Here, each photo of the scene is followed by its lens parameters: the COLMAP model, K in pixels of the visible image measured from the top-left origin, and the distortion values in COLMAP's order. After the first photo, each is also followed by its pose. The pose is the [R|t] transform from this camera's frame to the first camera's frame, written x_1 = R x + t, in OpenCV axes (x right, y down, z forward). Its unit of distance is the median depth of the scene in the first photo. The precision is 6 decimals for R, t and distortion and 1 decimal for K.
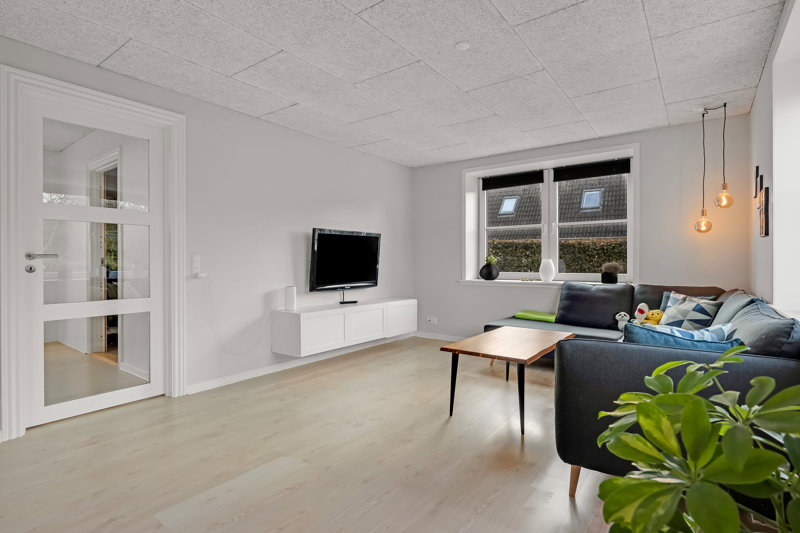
lens RADIAL K [[399.8, 0, 396.8], [0, 399.8, 266.8], [0, 0, 1]] dist [0.002147, 0.000671]
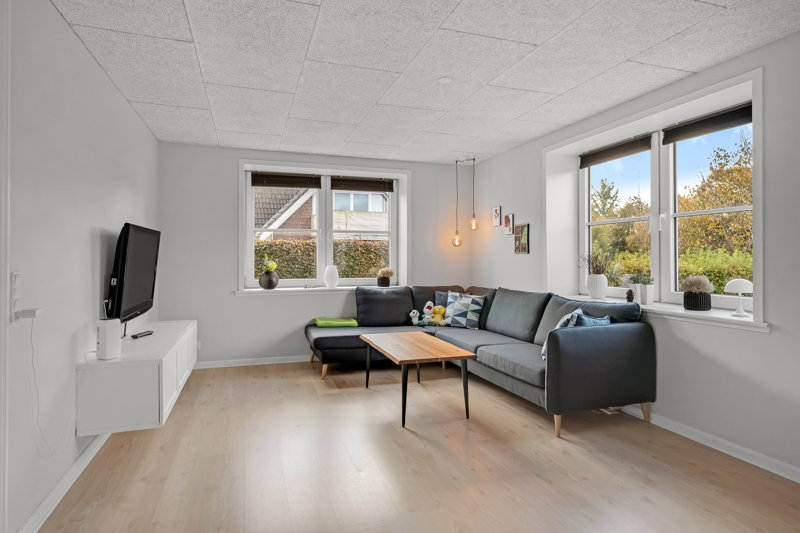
lens RADIAL K [[453.7, 0, 400.9], [0, 453.7, 259.5], [0, 0, 1]] dist [0.003513, 0.000212]
pose [[0.570206, -0.001972, 0.821499, -0.513565], [0.010474, 0.999933, -0.004870, -0.029084], [-0.821435, 0.011381, 0.570189, 0.217220]]
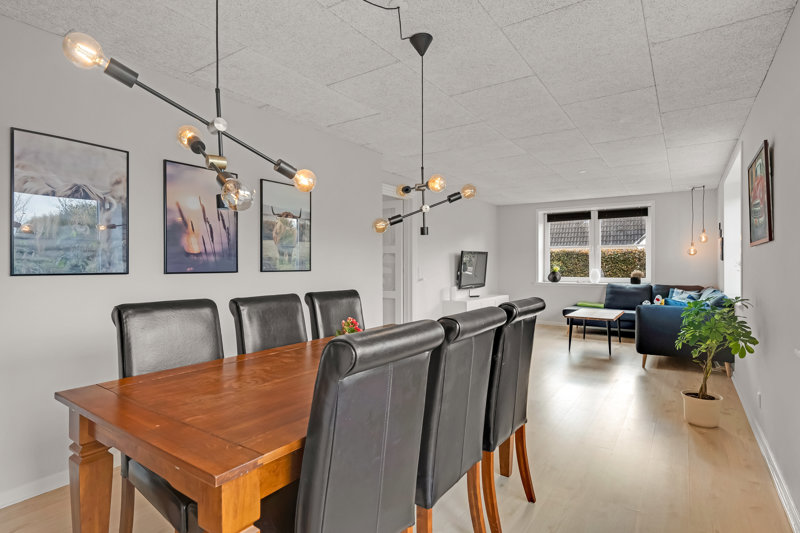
lens RADIAL K [[399.8, 0, 402.5], [0, 399.8, 268.7], [0, 0, 1]] dist [0.002147, 0.000671]
pose [[0.999353, -0.000285, 0.035973, -0.479427], [0.000339, 0.999999, -0.001504, -0.018939], [-0.035973, 0.001515, 0.999352, -0.599650]]
